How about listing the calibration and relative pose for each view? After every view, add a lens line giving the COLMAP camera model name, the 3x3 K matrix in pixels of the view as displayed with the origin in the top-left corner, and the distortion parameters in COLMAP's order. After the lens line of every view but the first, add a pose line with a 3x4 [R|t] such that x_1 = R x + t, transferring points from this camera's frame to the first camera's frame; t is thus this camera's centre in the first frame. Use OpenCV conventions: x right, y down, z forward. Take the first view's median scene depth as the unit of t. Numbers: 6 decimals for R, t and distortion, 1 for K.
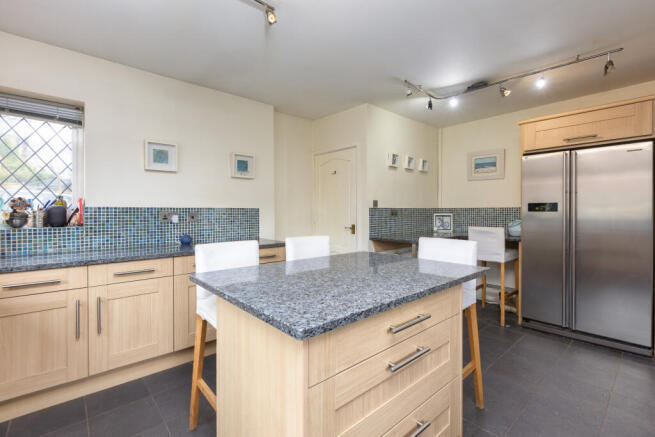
lens RADIAL K [[296.2, 0, 325.6], [0, 296.2, 209.0], [0, 0, 1]] dist [0.001555, -0.000630]
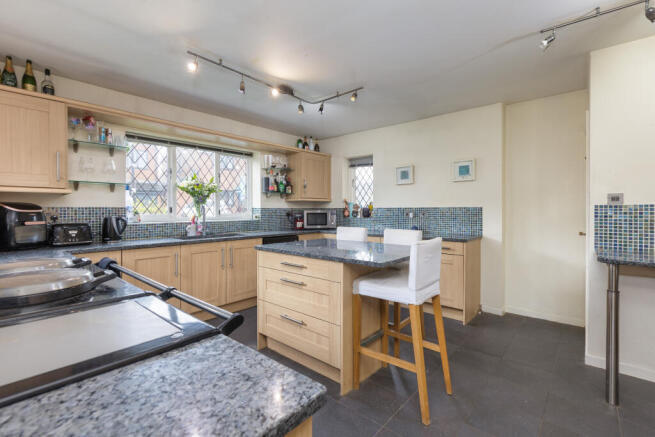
lens RADIAL K [[296.2, 0, 323.6], [0, 296.2, 212.8], [0, 0, 1]] dist [0.001555, -0.000630]
pose [[0.135881, 0.011270, -0.990661, 0.910828], [0.006386, 0.999905, 0.012251, 0.000506], [0.990705, -0.007991, 0.135796, 0.359952]]
